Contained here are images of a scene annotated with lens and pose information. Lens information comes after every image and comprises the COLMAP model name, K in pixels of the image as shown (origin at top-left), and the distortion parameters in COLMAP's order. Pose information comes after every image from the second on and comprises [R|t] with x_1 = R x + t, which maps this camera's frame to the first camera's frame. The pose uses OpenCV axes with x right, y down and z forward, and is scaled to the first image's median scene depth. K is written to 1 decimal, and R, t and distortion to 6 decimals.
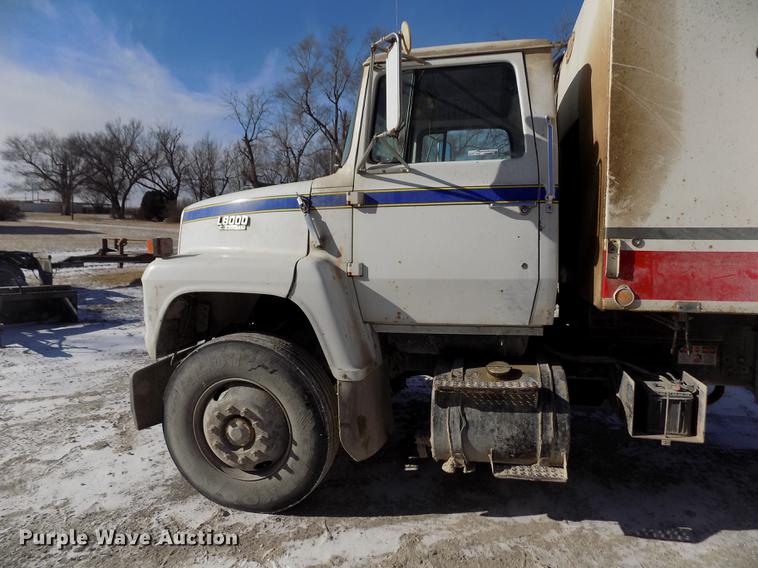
lens RADIAL K [[508.7, 0, 383.1], [0, 508.7, 278.2], [0, 0, 1]] dist [-0.064478, 0.064657]
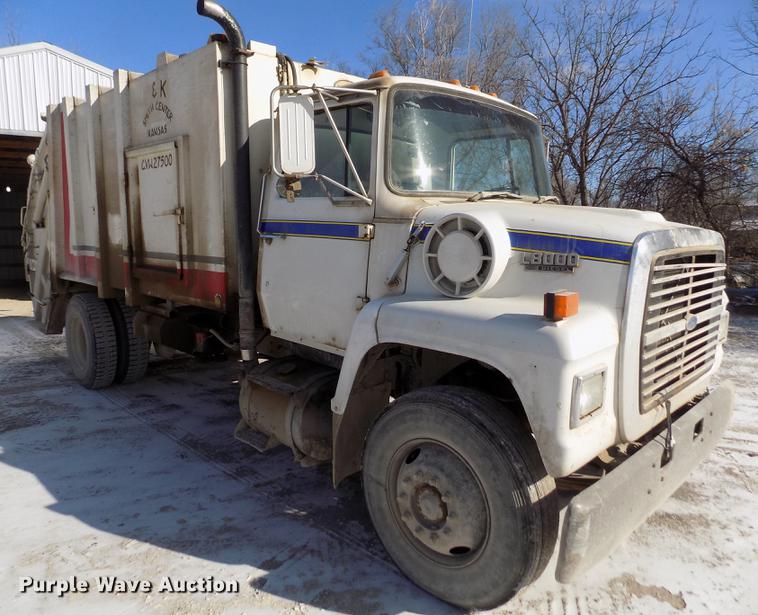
lens RADIAL K [[551.8, 0, 375.6], [0, 551.8, 303.0], [0, 0, 1]] dist [-0.062858, 0.060468]
pose [[-0.842077, -0.083974, 0.532781, -0.500484], [0.036583, 0.976638, 0.211752, -0.310911], [-0.538116, 0.197802, -0.819332, 2.652629]]
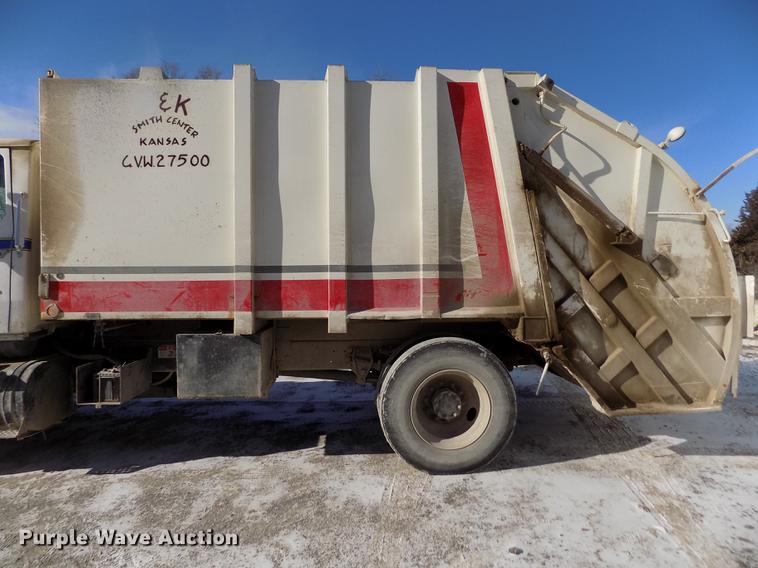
lens RADIAL K [[508.7, 0, 382.0], [0, 508.7, 278.0], [0, 0, 1]] dist [-0.064478, 0.064657]
pose [[0.966406, -0.010919, 0.256789, 0.937773], [0.027513, 0.997751, -0.061117, 0.050411], [-0.255544, 0.066129, 0.964533, -0.666795]]
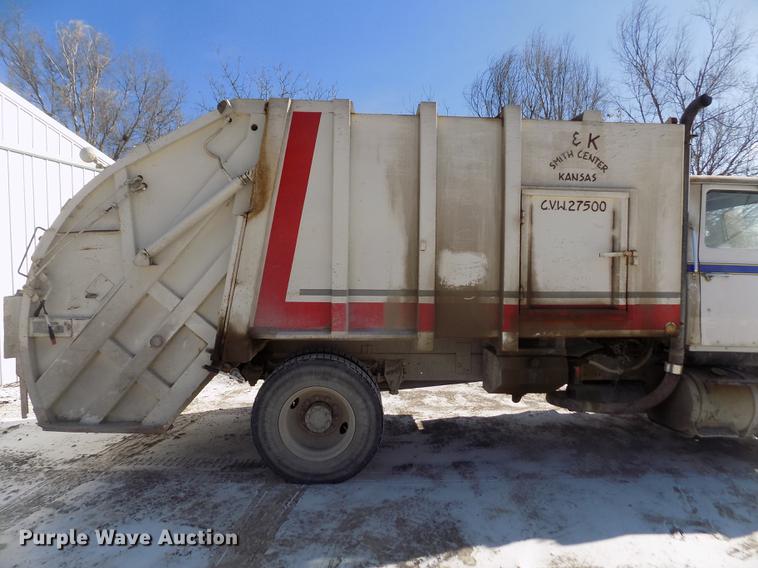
lens RADIAL K [[508.7, 0, 382.3], [0, 508.7, 280.9], [0, 0, 1]] dist [-0.064478, 0.064657]
pose [[-0.963232, -0.007468, -0.268566, 1.882759], [-0.036008, 0.994183, 0.101502, -0.304357], [0.266246, 0.107441, -0.957899, 2.952004]]
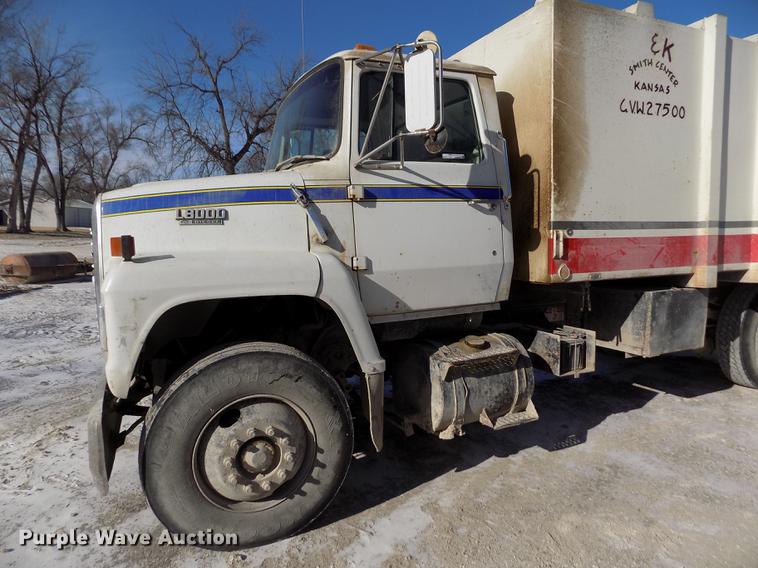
lens RADIAL K [[508.7, 0, 382.4], [0, 508.7, 279.7], [0, 0, 1]] dist [-0.064478, 0.064657]
pose [[0.802587, -0.066610, 0.592805, -0.632412], [0.063719, 0.997634, 0.025829, -0.008480], [-0.593122, 0.017043, 0.804932, 0.173186]]
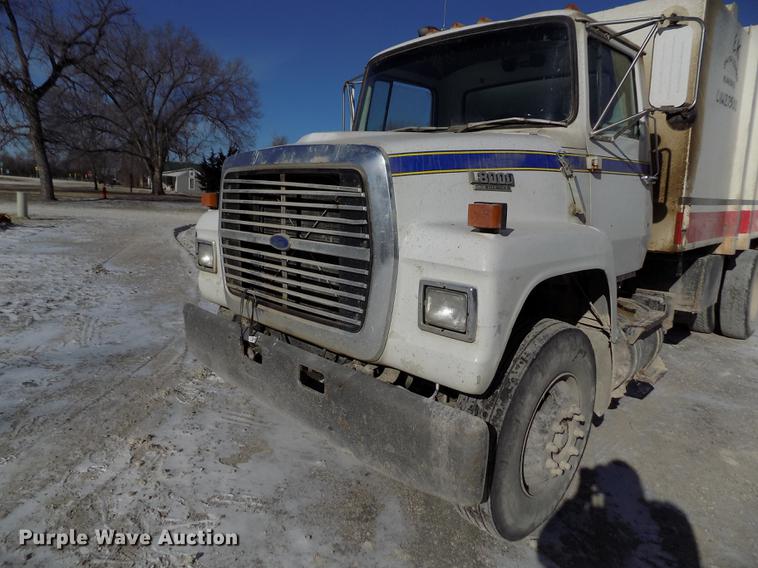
lens RADIAL K [[508.7, 0, 381.5], [0, 508.7, 278.4], [0, 0, 1]] dist [-0.064478, 0.064657]
pose [[0.541192, -0.127878, 0.831119, -1.150159], [0.046702, 0.991415, 0.122131, -0.075218], [-0.839601, -0.027281, 0.542518, 0.830266]]
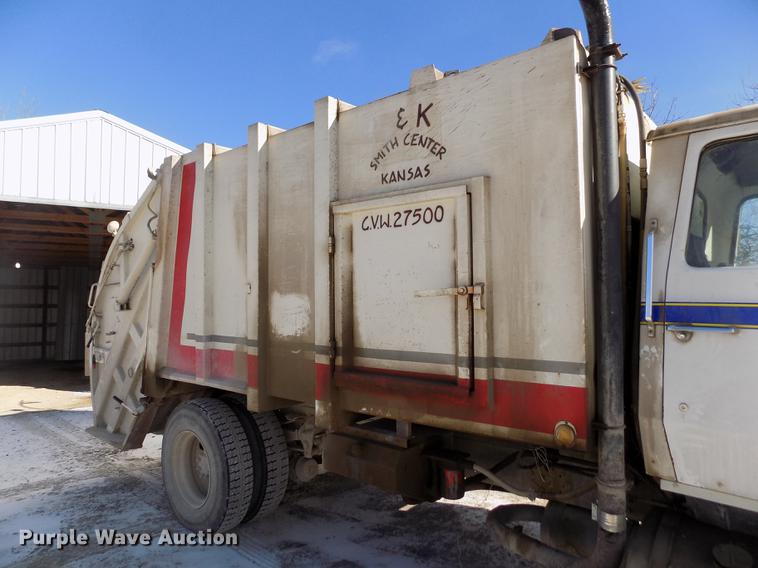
lens RADIAL K [[508.7, 0, 383.1], [0, 508.7, 279.7], [0, 0, 1]] dist [-0.064478, 0.064657]
pose [[-0.884827, 0.019880, 0.465495, 0.476015], [0.043533, 0.998246, 0.040118, -0.318365], [-0.463881, 0.055763, -0.884141, 2.533446]]
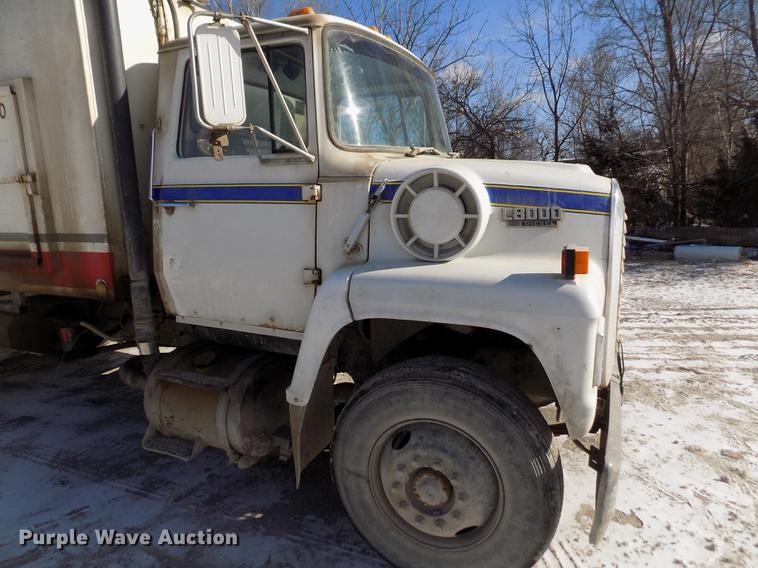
lens RADIAL K [[508.7, 0, 380.3], [0, 508.7, 279.7], [0, 0, 1]] dist [-0.064478, 0.064657]
pose [[-0.978208, -0.015000, 0.207085, -0.191969], [0.040454, 0.964503, 0.260954, -0.297927], [-0.203649, 0.263645, -0.942878, 2.576669]]
